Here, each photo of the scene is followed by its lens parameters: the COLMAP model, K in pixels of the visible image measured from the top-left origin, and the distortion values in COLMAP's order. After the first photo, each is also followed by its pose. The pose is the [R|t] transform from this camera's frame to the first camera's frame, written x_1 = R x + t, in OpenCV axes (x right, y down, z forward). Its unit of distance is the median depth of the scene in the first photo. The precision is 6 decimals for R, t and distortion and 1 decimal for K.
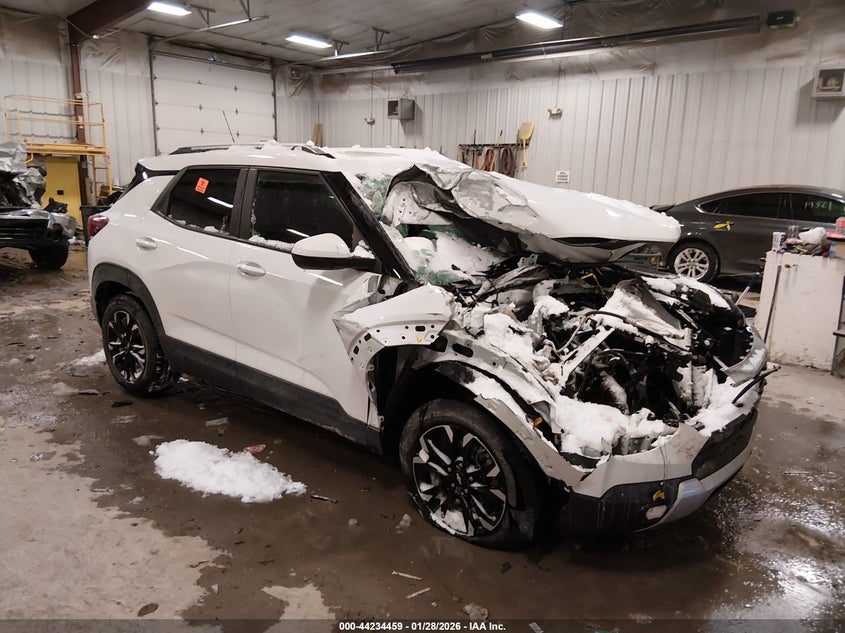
lens RADIAL K [[670.4, 0, 418.4], [0, 670.4, 316.1], [0, 0, 1]] dist [0.100754, -0.155060]
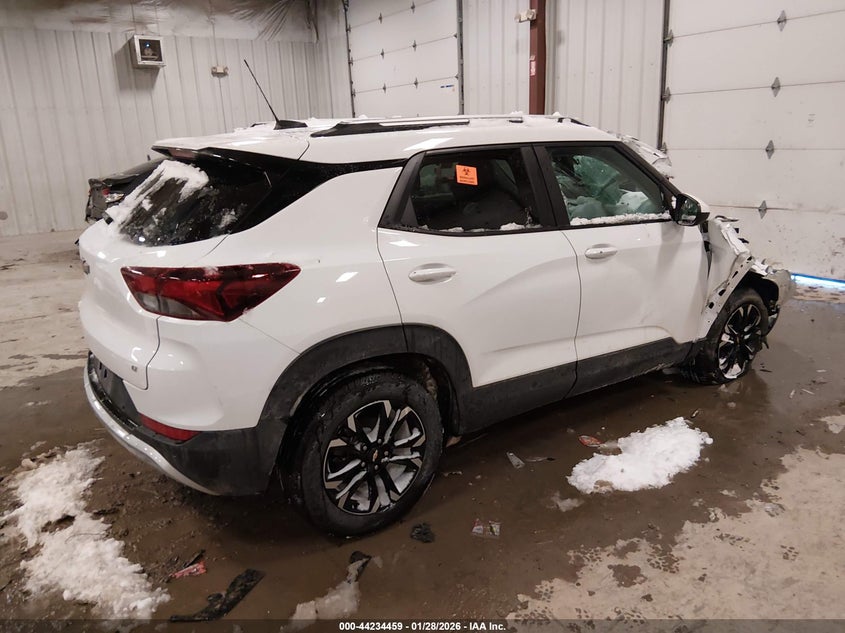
lens RADIAL K [[671.9, 0, 422.5], [0, 671.9, 316.5], [0, 0, 1]] dist [0.040026, 0.002290]
pose [[0.231220, -0.285749, 0.929992, -1.056660], [0.239835, 0.943136, 0.230159, -0.227703], [-0.942877, 0.169827, 0.286605, 0.860719]]
